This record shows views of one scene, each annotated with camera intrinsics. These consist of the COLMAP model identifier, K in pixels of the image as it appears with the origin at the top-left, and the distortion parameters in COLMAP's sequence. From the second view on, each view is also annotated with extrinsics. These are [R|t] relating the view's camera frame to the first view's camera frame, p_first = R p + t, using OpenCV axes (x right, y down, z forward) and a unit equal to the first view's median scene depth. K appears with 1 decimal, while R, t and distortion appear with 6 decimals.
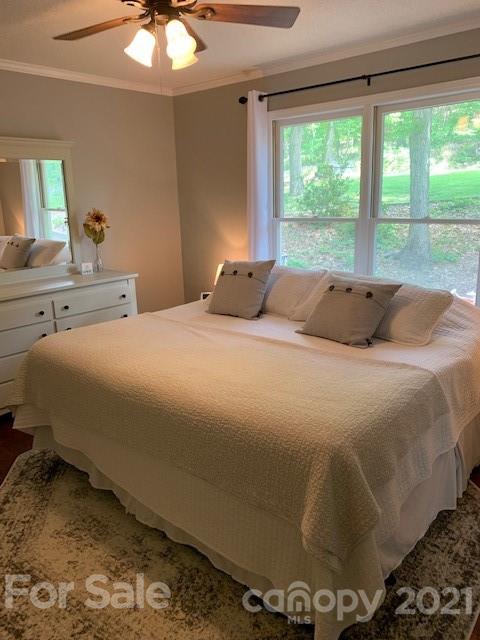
lens RADIAL K [[489.3, 0, 240.0], [0, 489.3, 320.0], [0, 0, 1]] dist [0.071332, -0.081071]
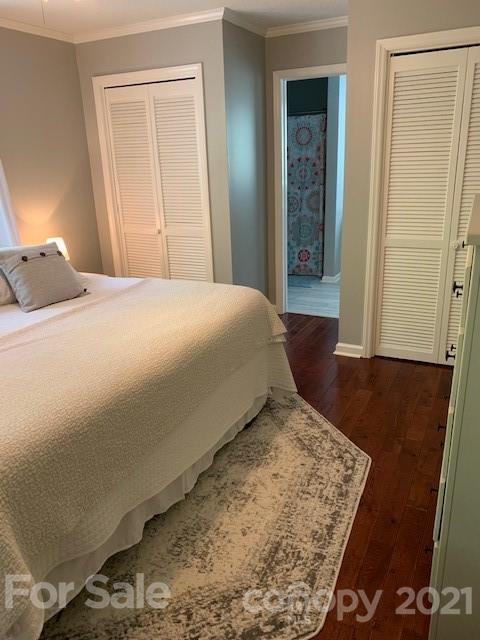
lens RADIAL K [[489.3, 0, 240.0], [0, 489.3, 320.0], [0, 0, 1]] dist [0.071332, -0.081071]
pose [[-0.248937, -0.277278, 0.927980, -1.017288], [0.281885, 0.895921, 0.343316, -0.201892], [-0.926591, 0.347048, -0.144867, 0.907384]]
